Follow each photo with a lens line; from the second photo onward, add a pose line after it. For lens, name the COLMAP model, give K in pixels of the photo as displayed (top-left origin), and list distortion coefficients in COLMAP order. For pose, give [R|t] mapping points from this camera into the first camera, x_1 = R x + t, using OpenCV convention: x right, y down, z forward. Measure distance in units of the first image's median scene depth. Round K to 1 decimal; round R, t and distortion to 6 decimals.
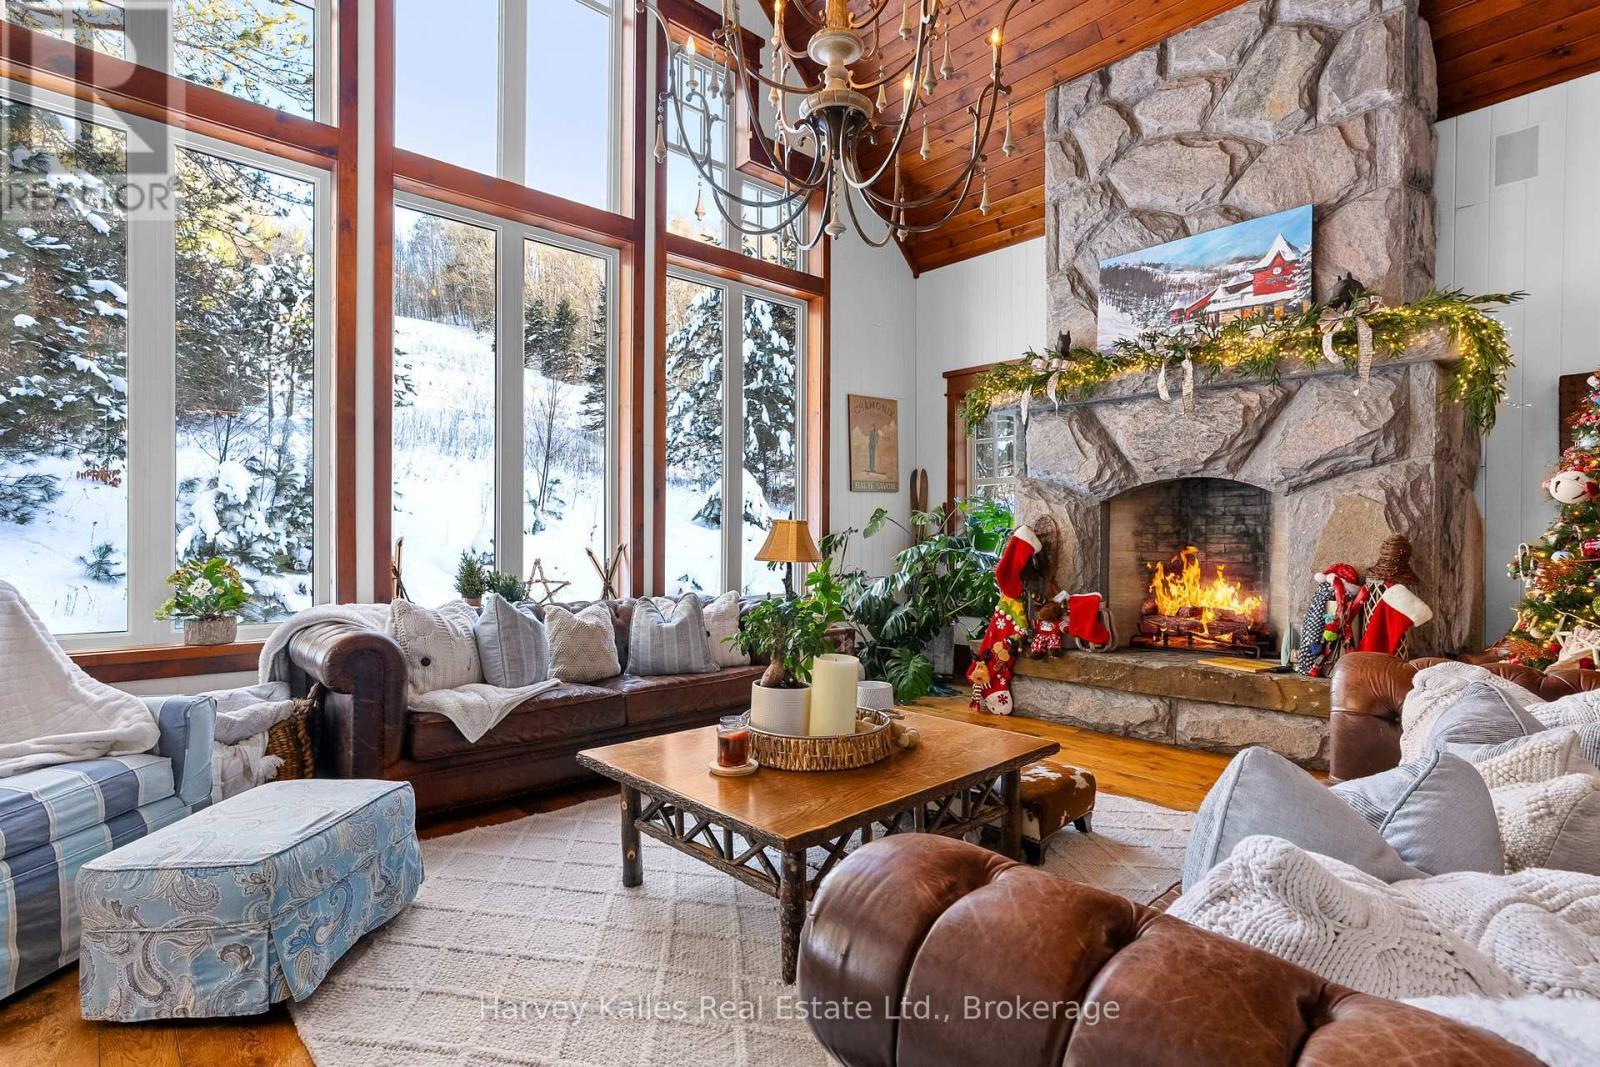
lens RADIAL K [[772.6, 0, 786.6], [0, 772.6, 544.7], [0, 0, 1]] dist [-0.014134, 0.016498]
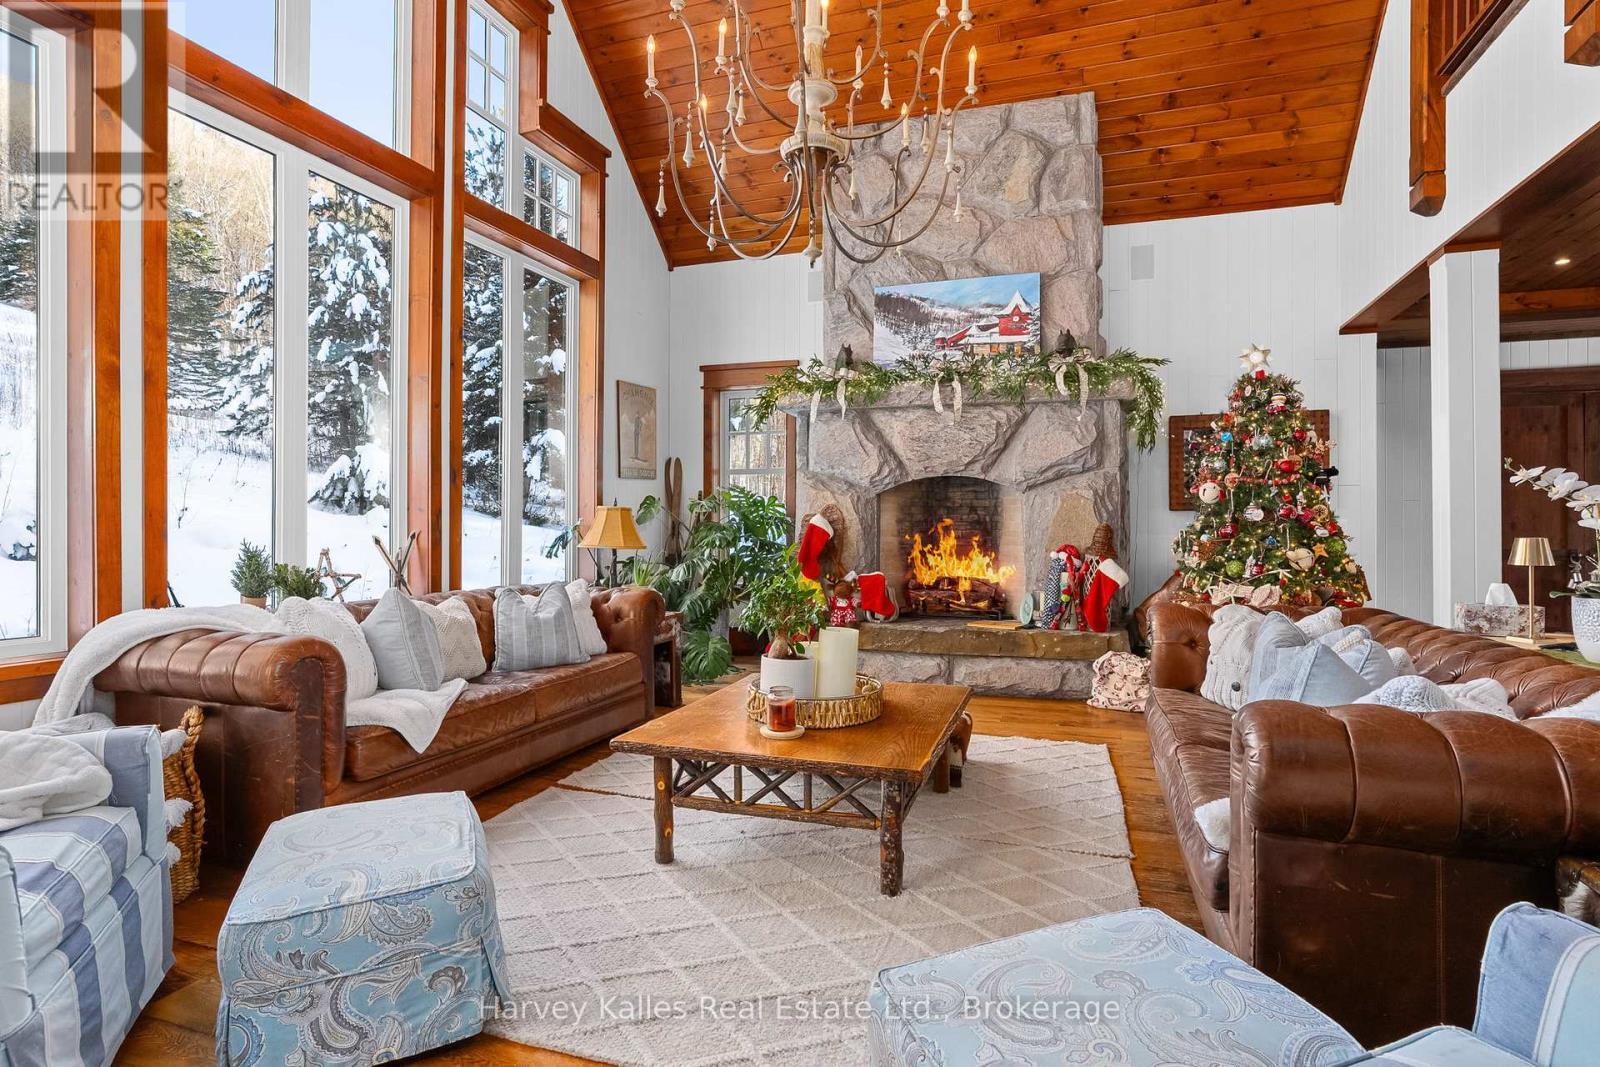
lens RADIAL K [[772.6, 0, 830.6], [0, 772.6, 527.5], [0, 0, 1]] dist [-0.014134, 0.016498]
pose [[0.889365, -0.000905, 0.457196, -0.240354], [0.002916, 0.999989, -0.003692, -0.000962], [-0.457188, 0.004616, 0.889358, -0.010231]]
